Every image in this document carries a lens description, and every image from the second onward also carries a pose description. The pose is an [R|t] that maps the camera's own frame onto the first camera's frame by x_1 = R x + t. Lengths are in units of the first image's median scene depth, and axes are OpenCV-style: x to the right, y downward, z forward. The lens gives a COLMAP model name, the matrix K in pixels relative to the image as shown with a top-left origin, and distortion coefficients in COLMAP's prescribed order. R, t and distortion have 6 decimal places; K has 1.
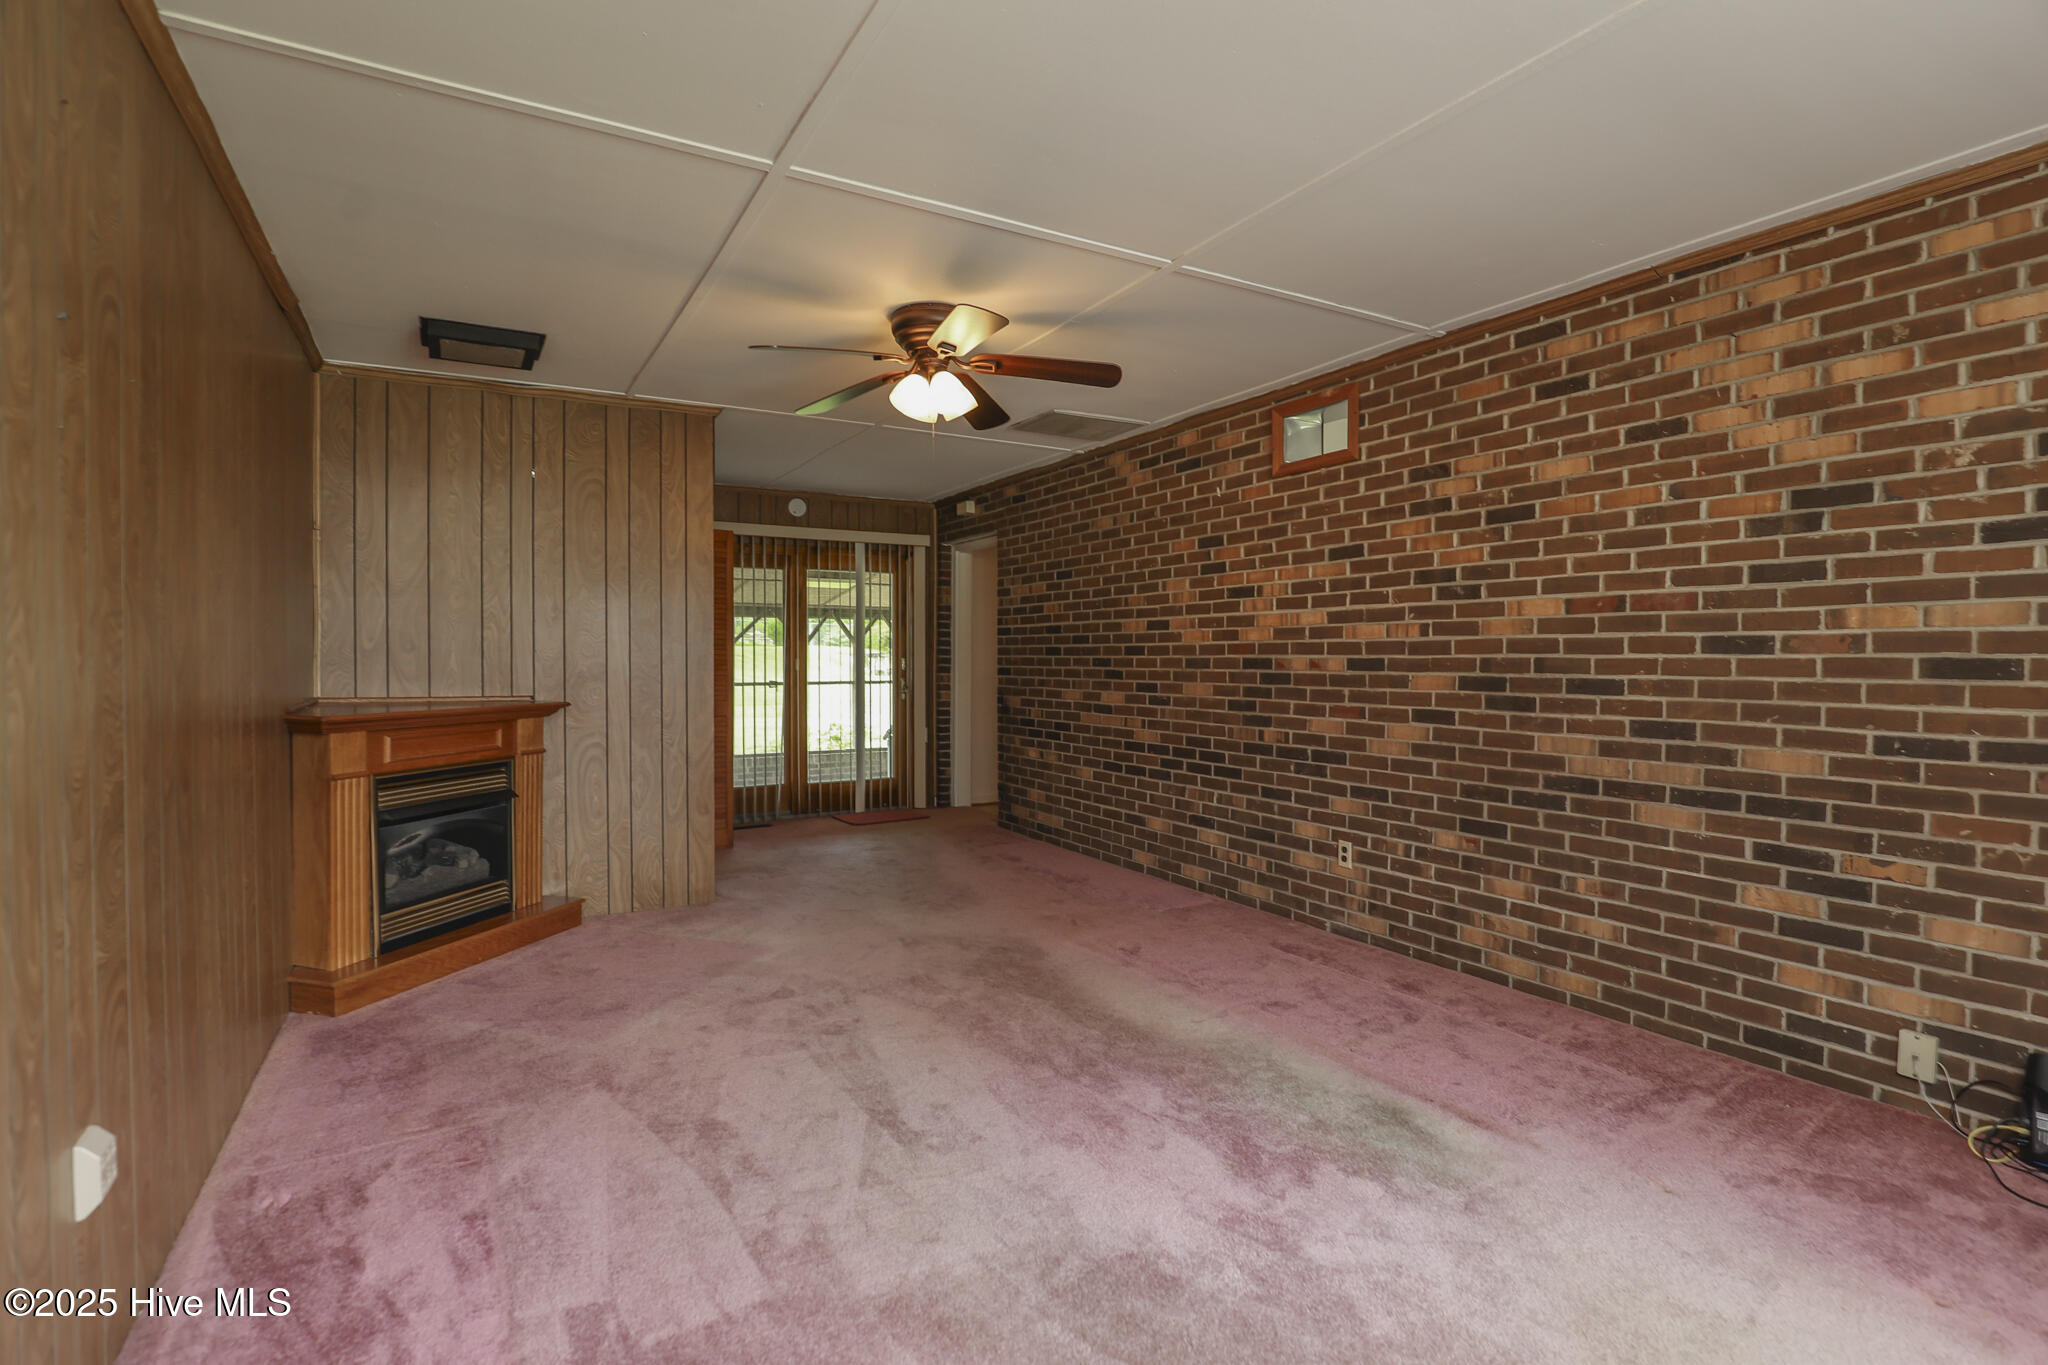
lens RADIAL K [[940.8, 0, 1016.8], [0, 940.8, 676.4], [0, 0, 1]] dist [-0.039613, 0.006568]
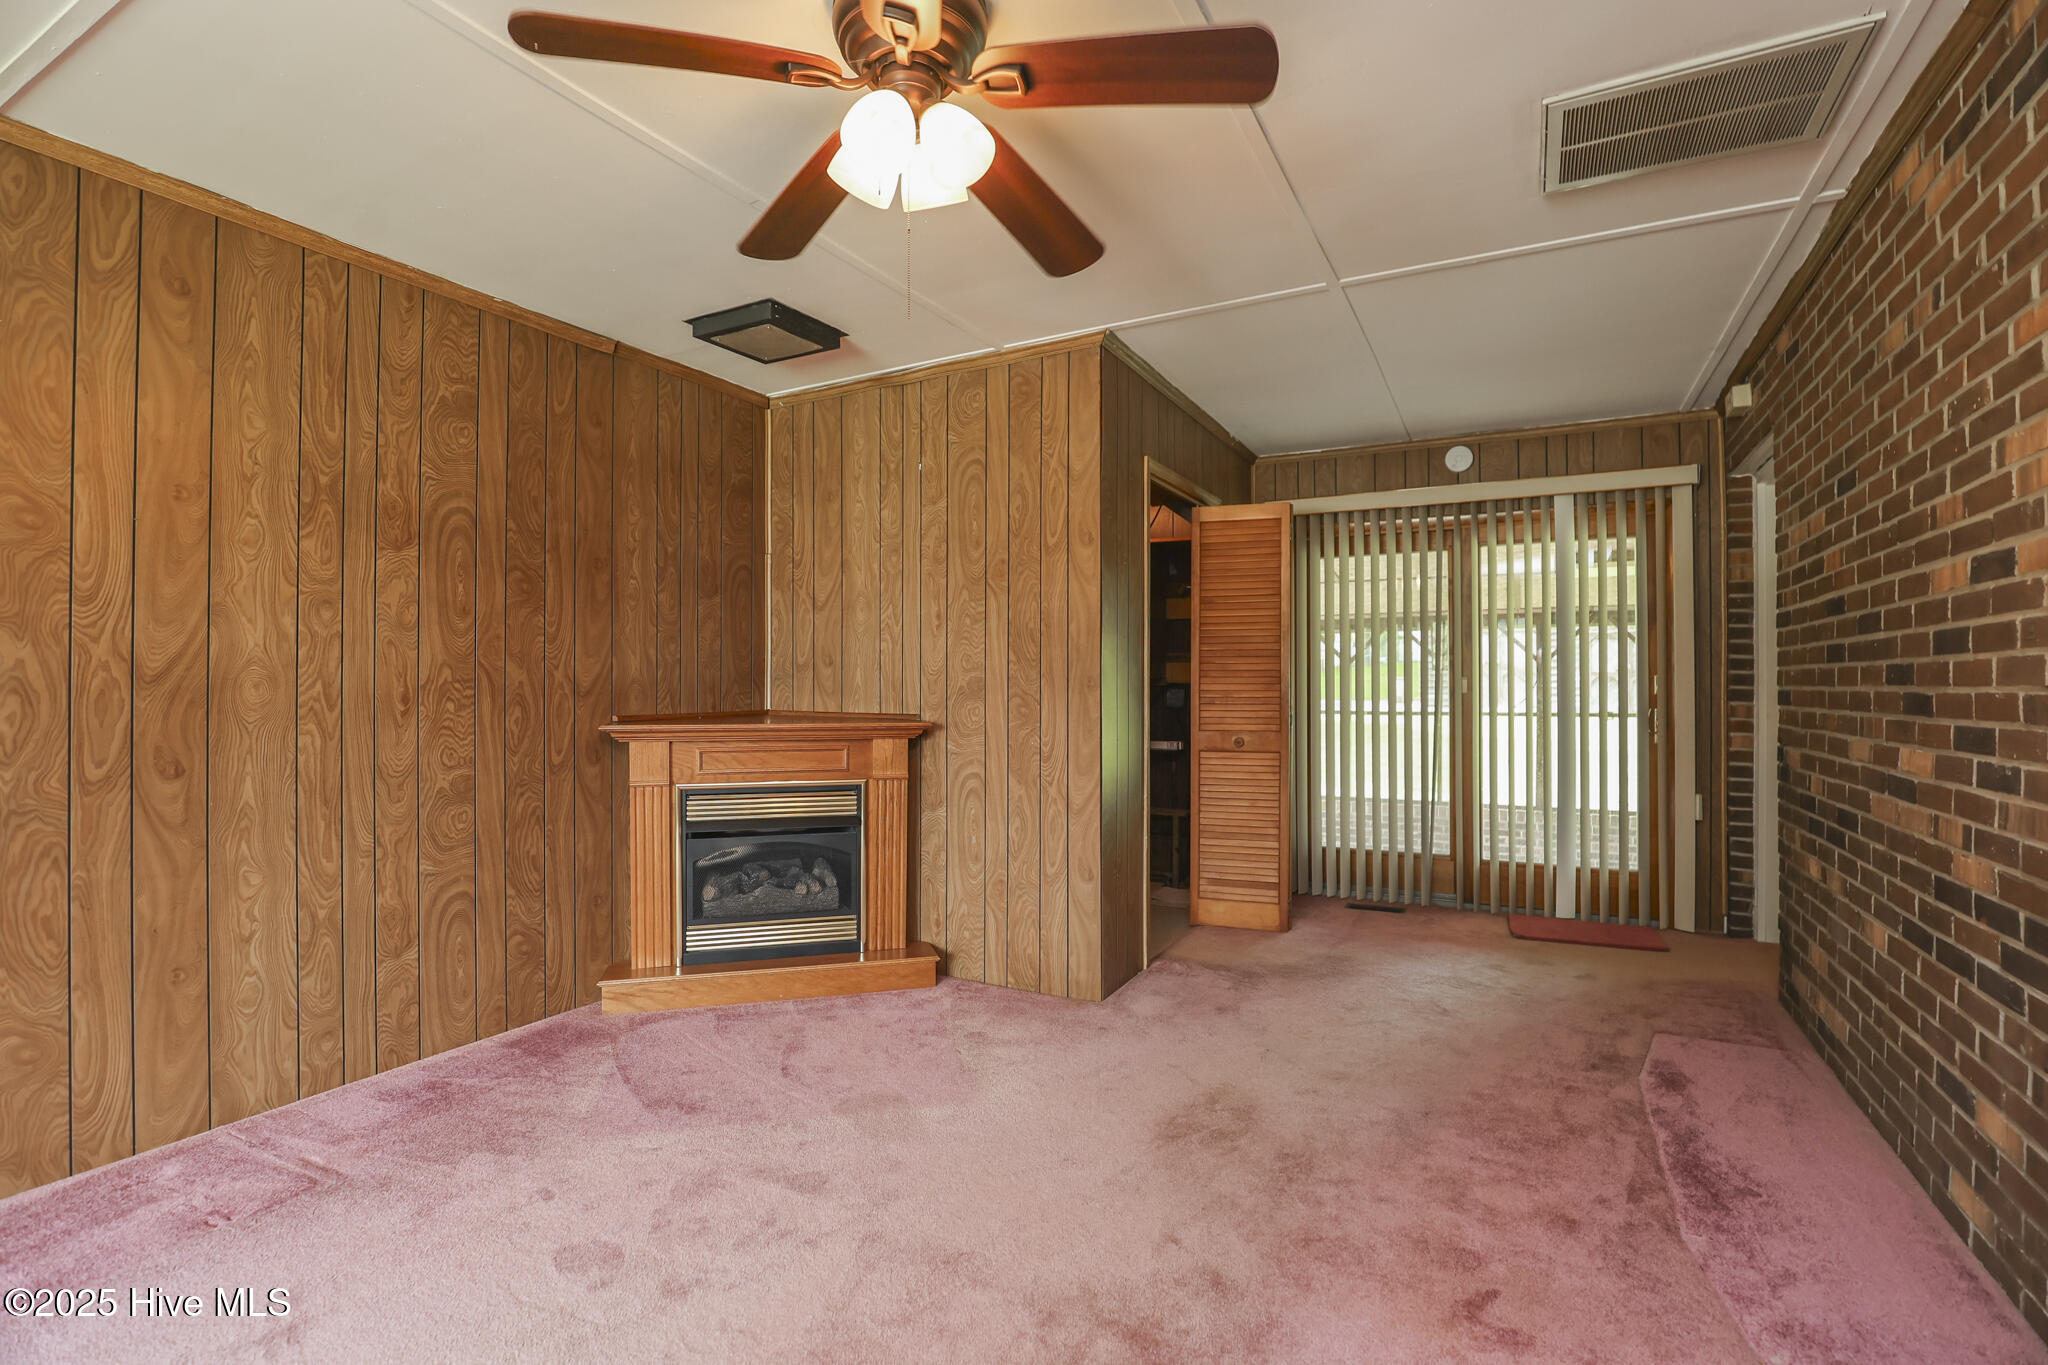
lens RADIAL K [[940.8, 0, 1034.0], [0, 940.8, 678.0], [0, 0, 1]] dist [-0.039613, 0.006568]
pose [[0.531203, -0.006246, -0.847221, 0.293124], [-0.017709, 0.999672, -0.018474, 0.000638], [0.847059, 0.024817, 0.530919, 0.603642]]
